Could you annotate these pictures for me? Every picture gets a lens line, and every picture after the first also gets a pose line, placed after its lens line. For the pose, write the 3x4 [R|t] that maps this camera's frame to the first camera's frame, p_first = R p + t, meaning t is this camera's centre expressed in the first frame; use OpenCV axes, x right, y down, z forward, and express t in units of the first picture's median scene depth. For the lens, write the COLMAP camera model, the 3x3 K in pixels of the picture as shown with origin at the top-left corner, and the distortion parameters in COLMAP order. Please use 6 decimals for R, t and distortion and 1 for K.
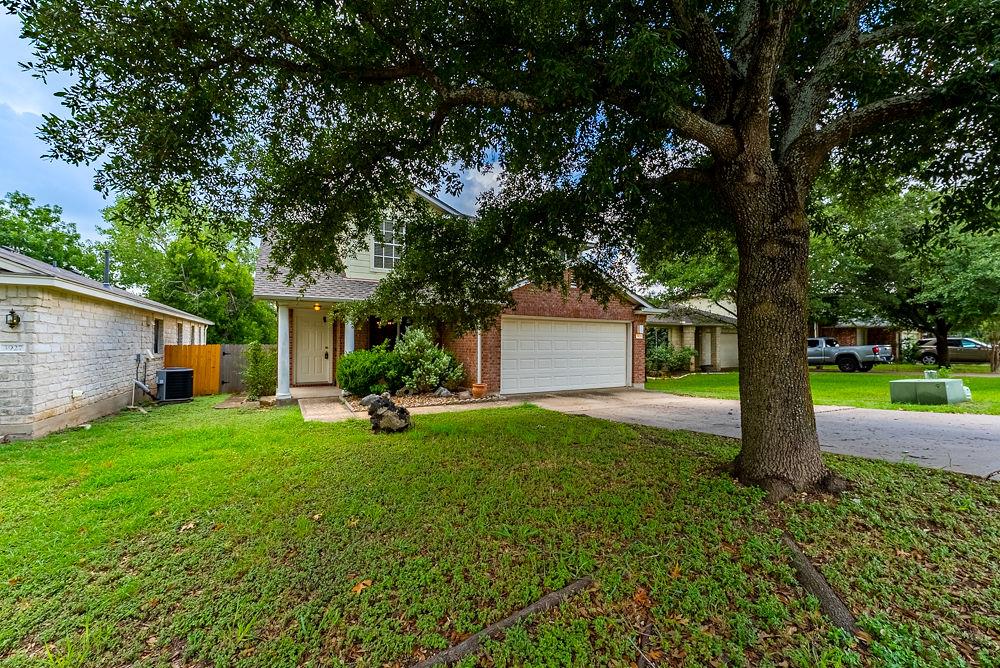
lens RADIAL K [[400.1, 0, 500.3], [0, 400.1, 335.6], [0, 0, 1]] dist [-0.000498, 0.000081]
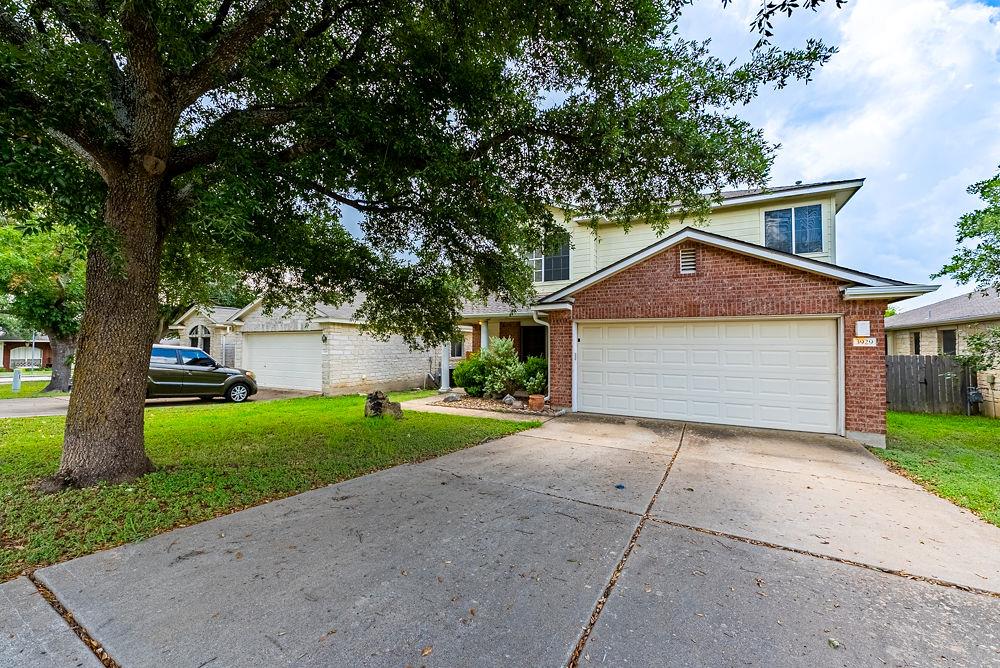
lens RADIAL K [[400.1, 0, 500.3], [0, 400.1, 337.7], [0, 0, 1]] dist [-0.000498, 0.000081]
pose [[0.535528, -0.021911, -0.844233, 0.640784], [0.008648, 0.999753, -0.020462, 0.003623], [0.844473, 0.003657, 0.535585, 0.394061]]
